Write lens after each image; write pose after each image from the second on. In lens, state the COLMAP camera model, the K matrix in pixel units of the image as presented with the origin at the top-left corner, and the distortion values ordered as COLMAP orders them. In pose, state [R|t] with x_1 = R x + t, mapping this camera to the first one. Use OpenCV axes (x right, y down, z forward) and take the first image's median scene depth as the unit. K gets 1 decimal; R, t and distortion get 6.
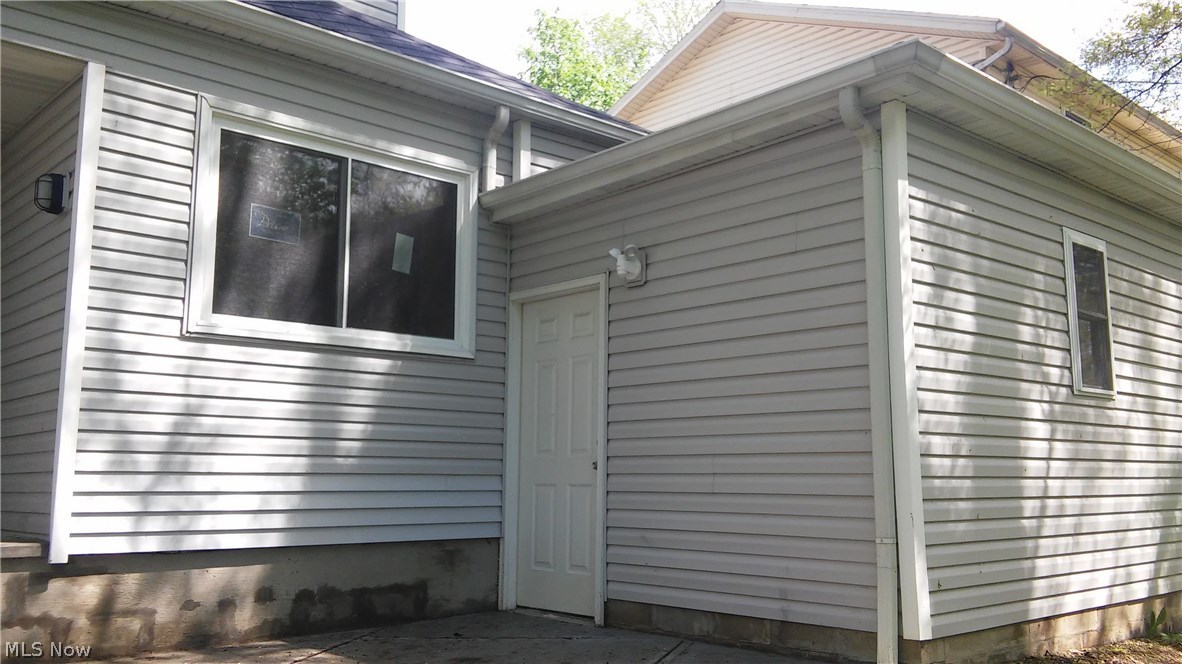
lens RADIAL K [[1047.4, 0, 622.0], [0, 1047.4, 335.1], [0, 0, 1]] dist [0.110323, -0.123953]
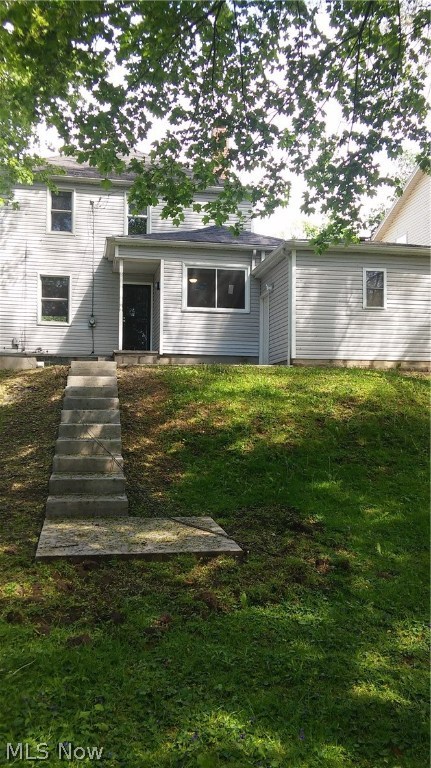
lens RADIAL K [[680.6, 0, 212.7], [0, 680.6, 386.9], [0, 0, 1]] dist [0.110323, -0.123953]
pose [[0.846602, -0.022196, -0.531764, 1.384247], [0.070062, 0.995083, 0.070009, 0.135838], [0.527595, -0.096526, 0.843994, -1.624369]]
